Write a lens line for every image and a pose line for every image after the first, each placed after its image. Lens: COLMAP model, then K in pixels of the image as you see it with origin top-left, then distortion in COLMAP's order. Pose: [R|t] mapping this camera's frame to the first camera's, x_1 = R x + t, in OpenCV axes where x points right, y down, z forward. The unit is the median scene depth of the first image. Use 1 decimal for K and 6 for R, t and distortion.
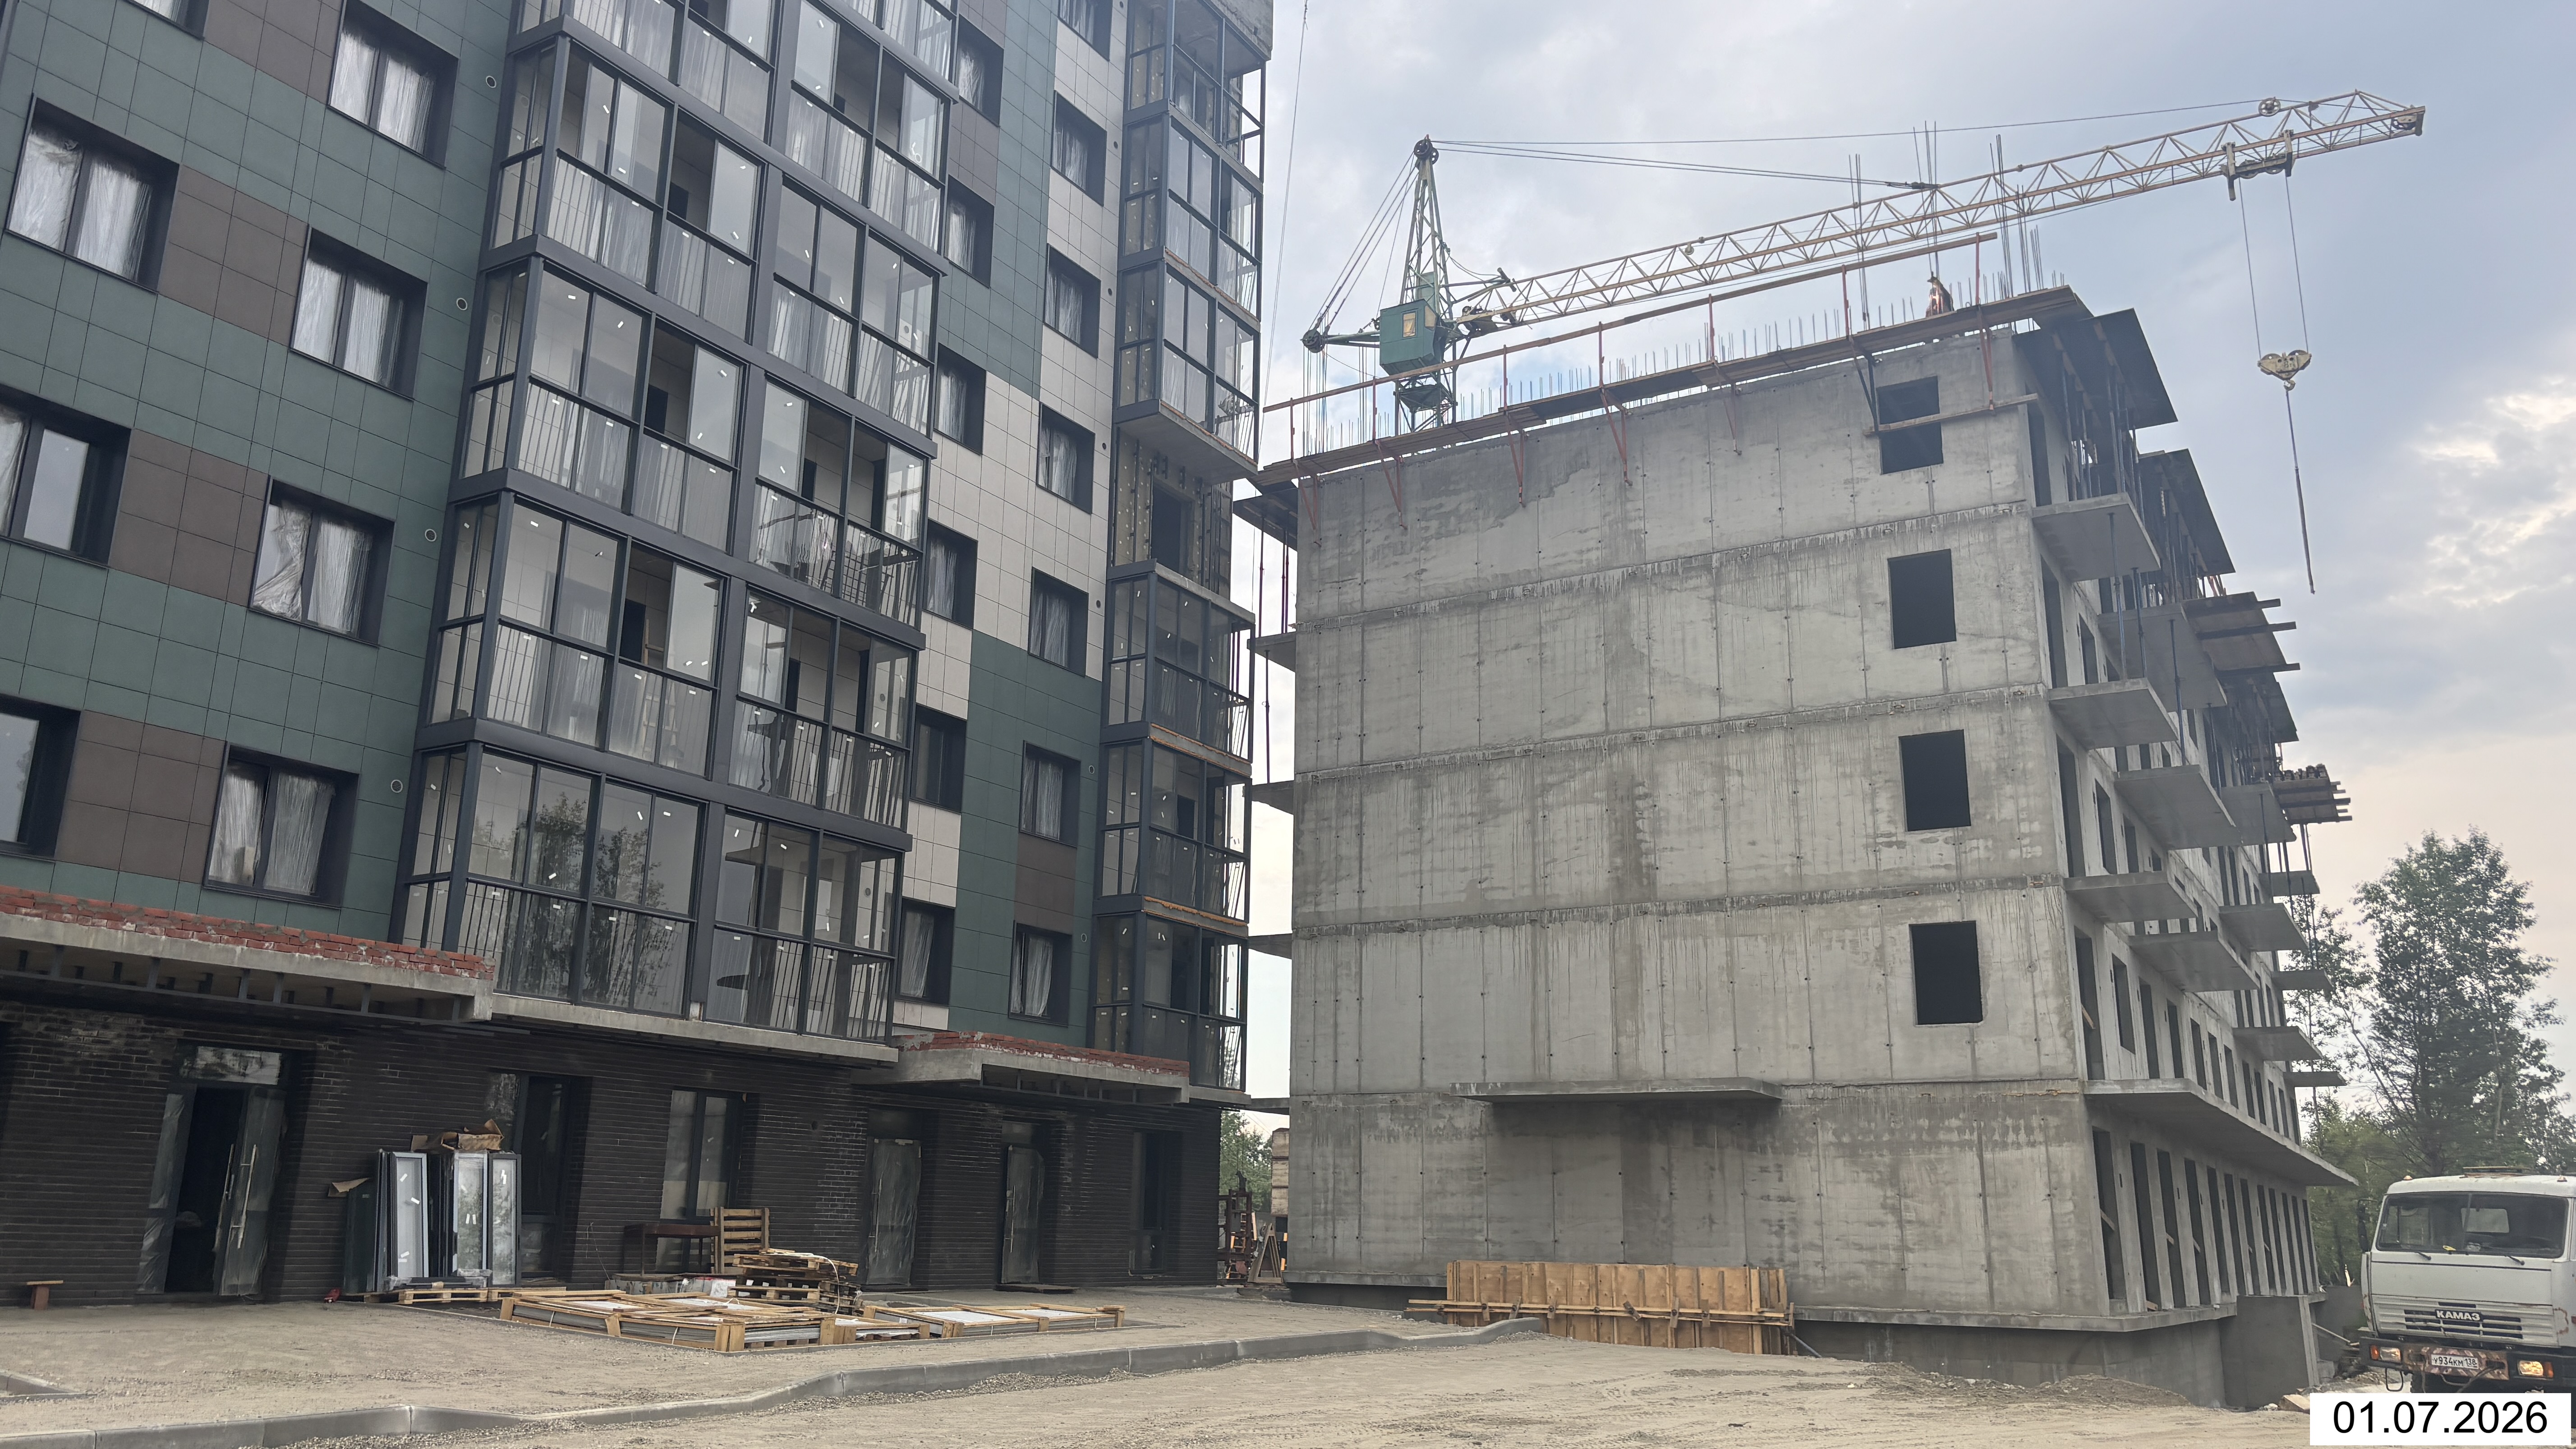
lens RADIAL K [[1938.6, 0, 1278.1], [0, 1938.6, 716.2], [0, 0, 1]] dist [0.099590, -0.159302]
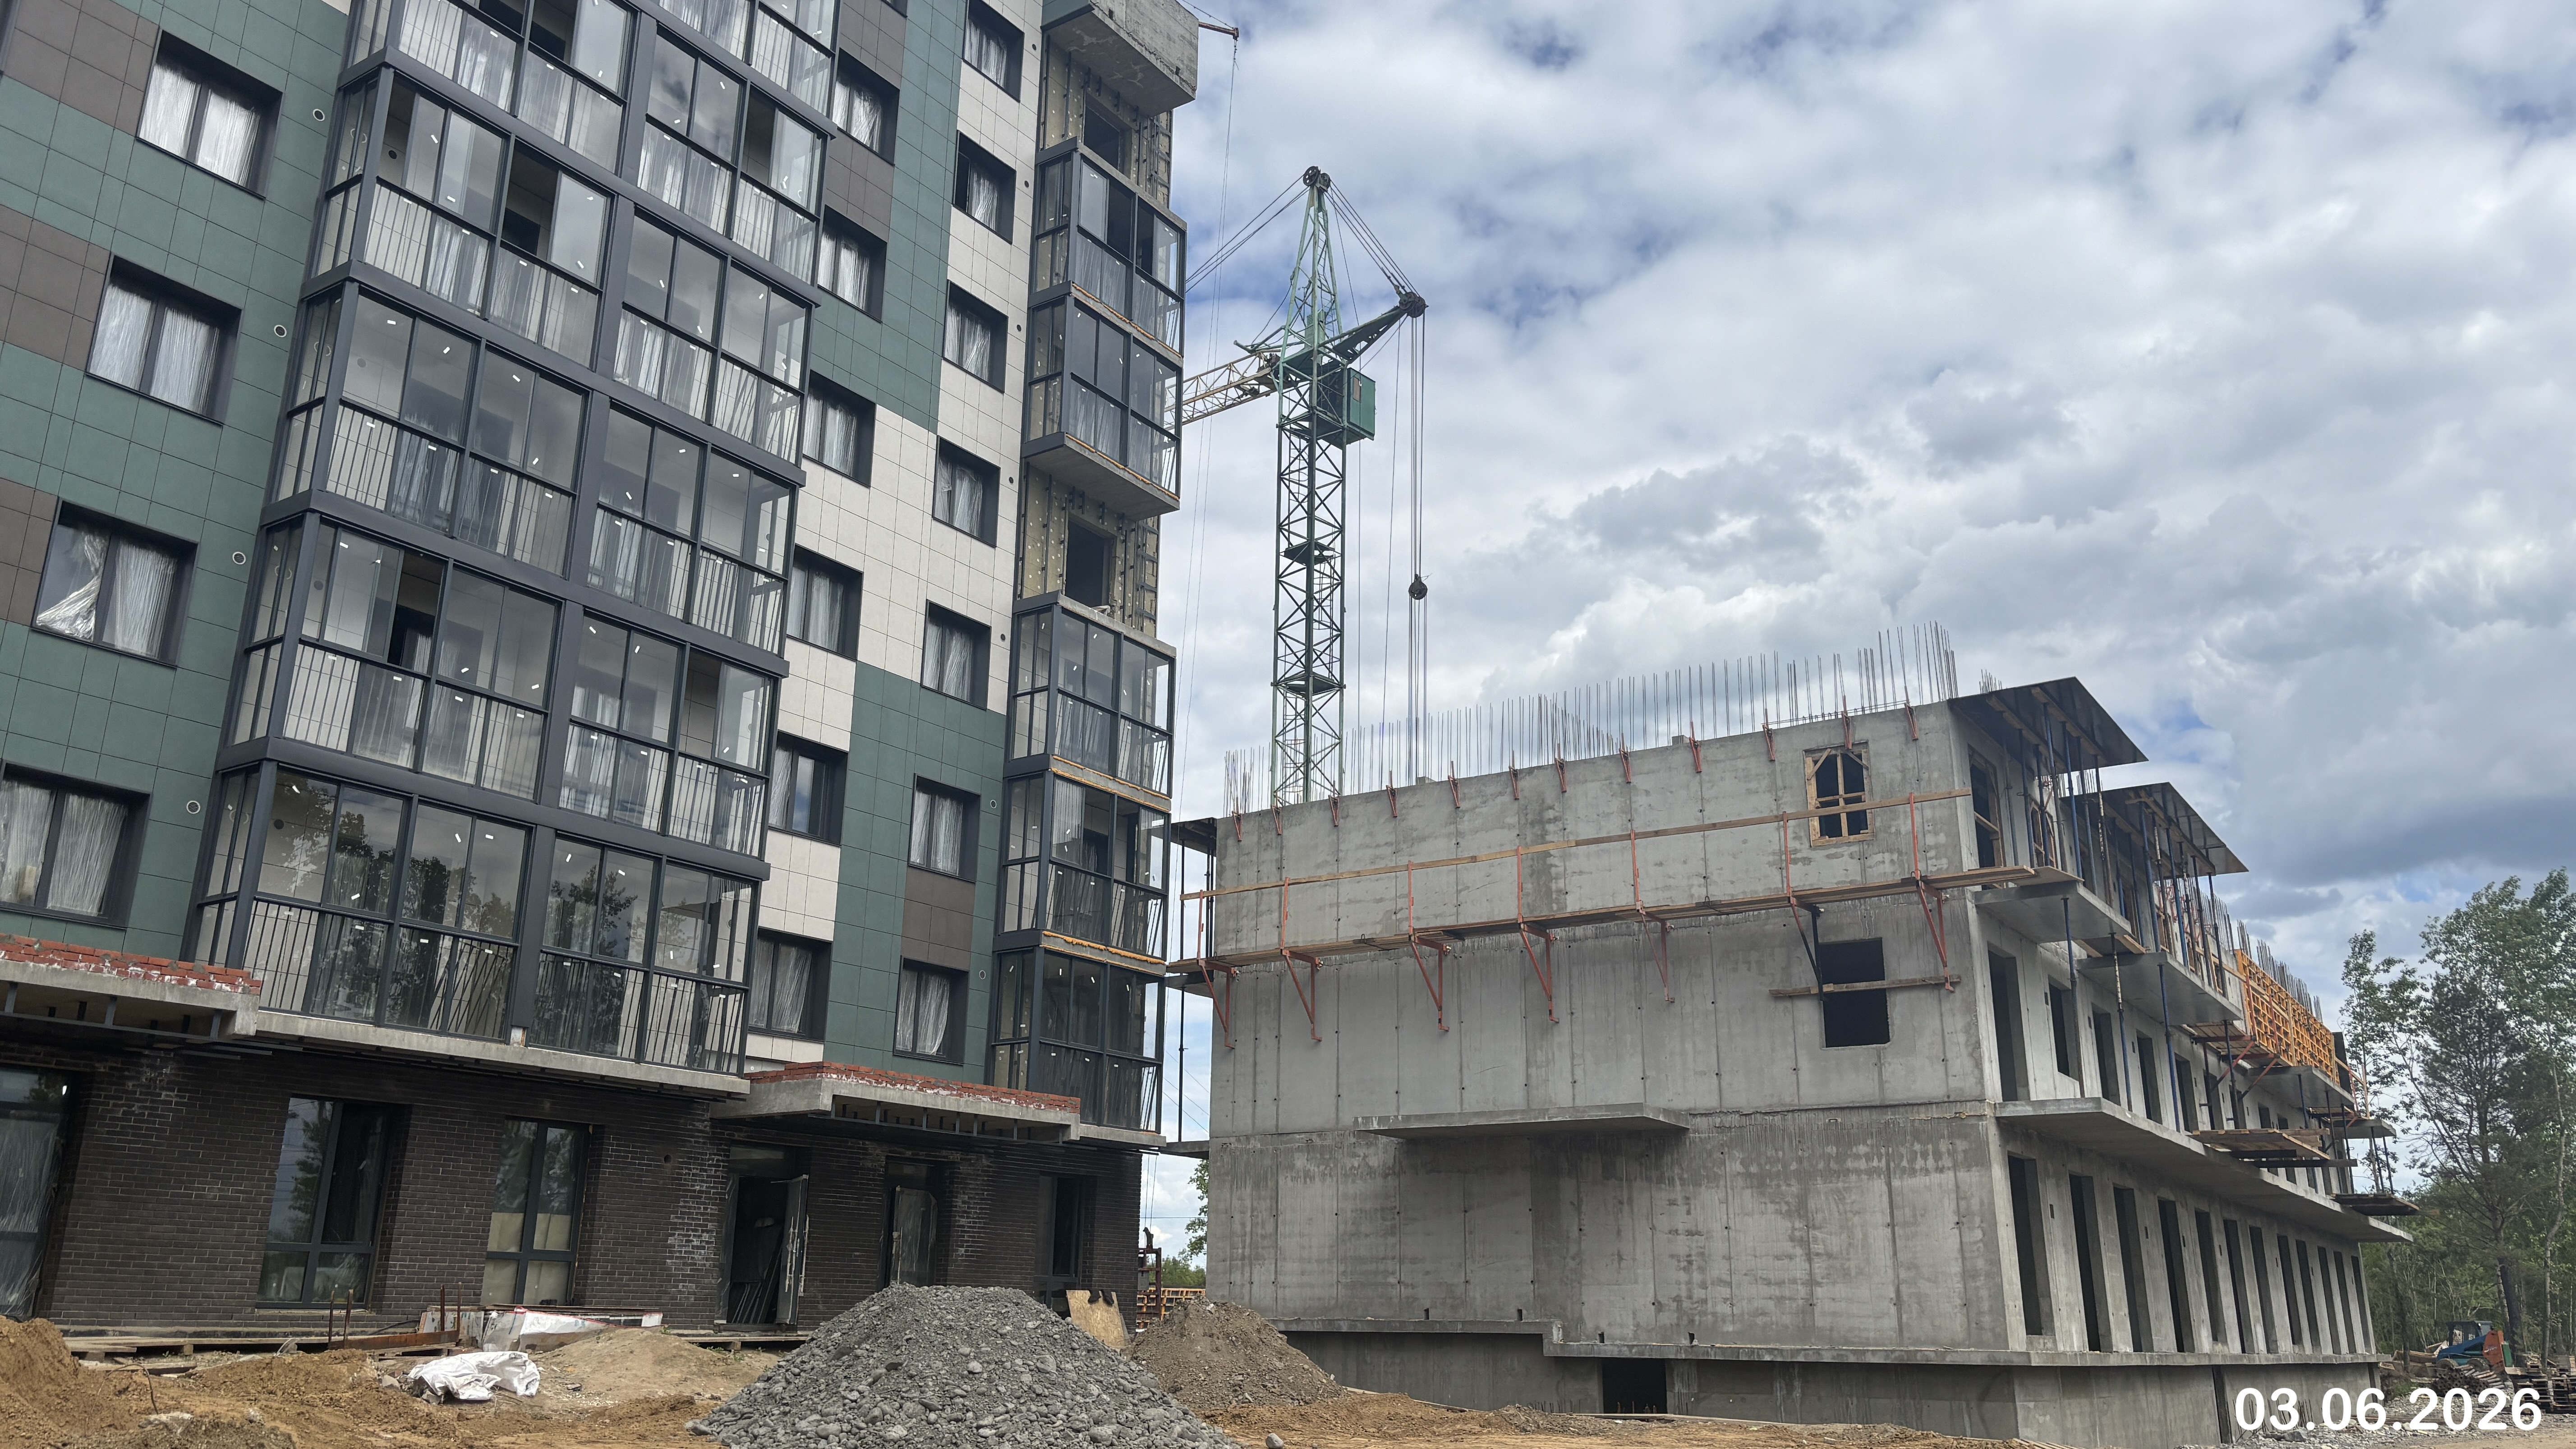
lens RADIAL K [[1938.6, 0, 1278.1], [0, 1938.6, 716.2], [0, 0, 1]] dist [0.099590, -0.159302]
pose [[0.998459, -0.021004, -0.051369, 0.106593], [0.018817, 0.998911, -0.042692, 0.029766], [0.052210, 0.041660, 0.997767, 0.021970]]
